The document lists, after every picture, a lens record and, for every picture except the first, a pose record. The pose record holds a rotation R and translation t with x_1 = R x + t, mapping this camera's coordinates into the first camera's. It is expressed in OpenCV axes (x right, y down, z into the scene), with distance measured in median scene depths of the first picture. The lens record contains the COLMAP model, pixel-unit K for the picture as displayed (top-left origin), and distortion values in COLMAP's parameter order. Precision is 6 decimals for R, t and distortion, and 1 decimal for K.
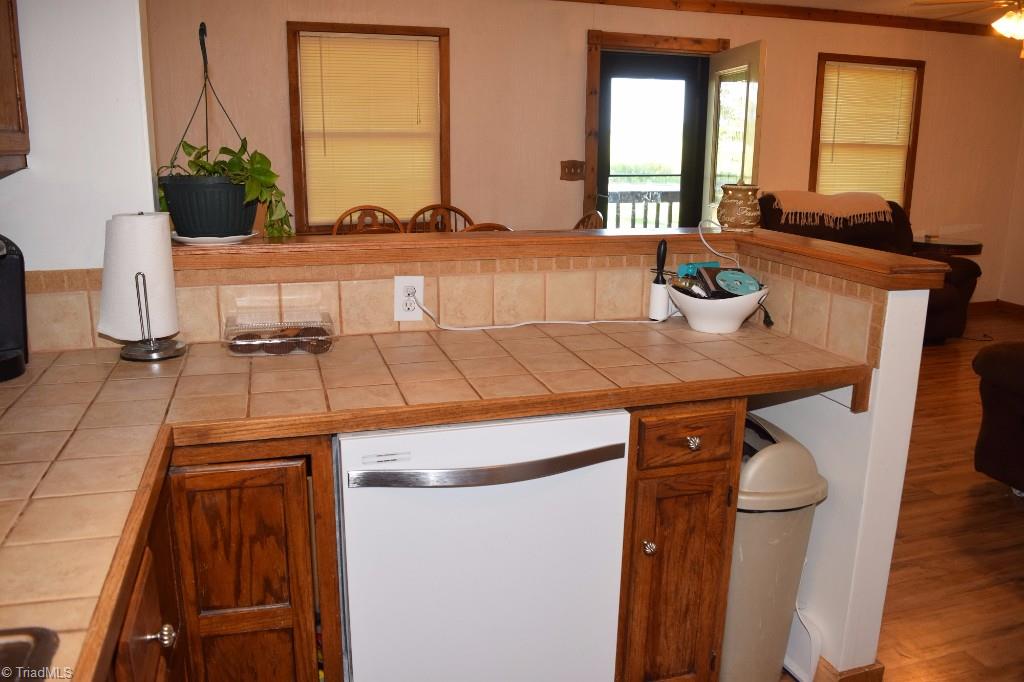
lens RADIAL K [[795.2, 0, 519.0], [0, 795.2, 342.7], [0, 0, 1]] dist [-0.081554, 0.004705]
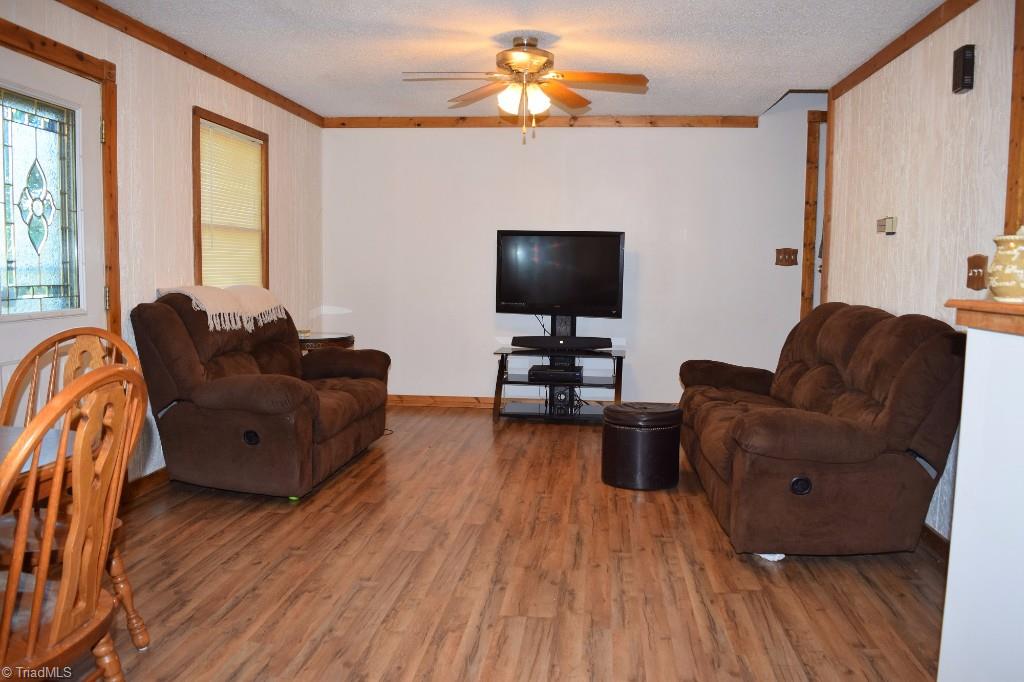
lens RADIAL K [[795.2, 0, 519.0], [0, 795.2, 342.7], [0, 0, 1]] dist [-0.081554, 0.004705]
pose [[0.362110, -0.087781, 0.927993, -0.239727], [0.201041, 0.979480, 0.014203, -0.096848], [-0.910197, 0.181422, 0.372327, 0.490932]]
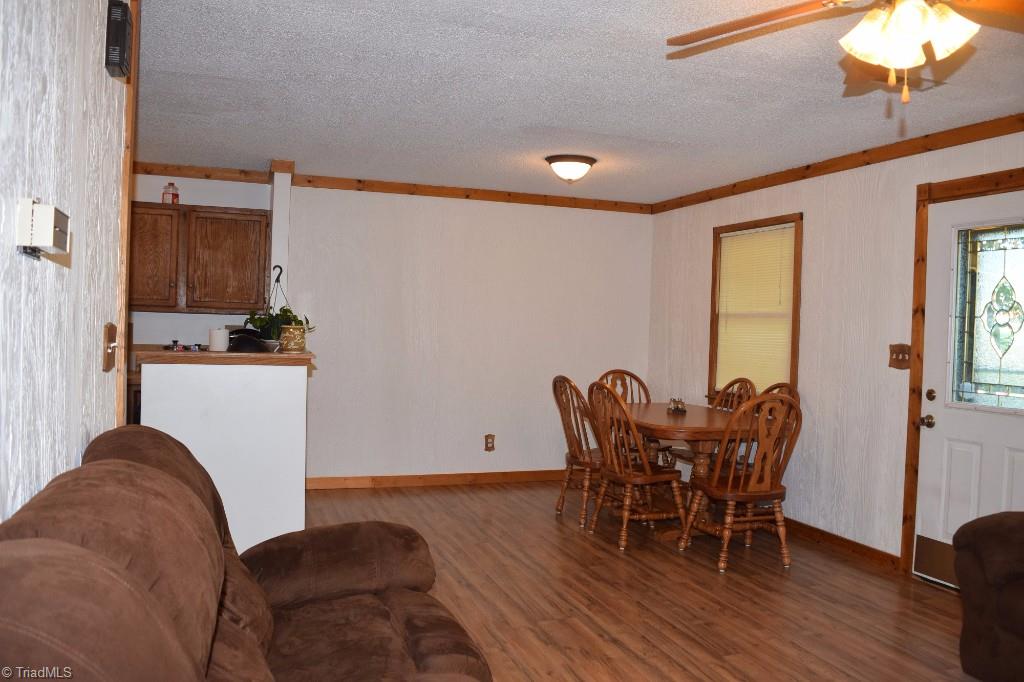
lens RADIAL K [[795.2, 0, 519.0], [0, 795.2, 342.7], [0, 0, 1]] dist [-0.081554, 0.004705]
pose [[0.079562, 0.016908, -0.996687, 0.831689], [-0.256924, 0.966423, -0.004115, -0.128723], [0.963151, 0.256400, 0.081235, 0.561271]]
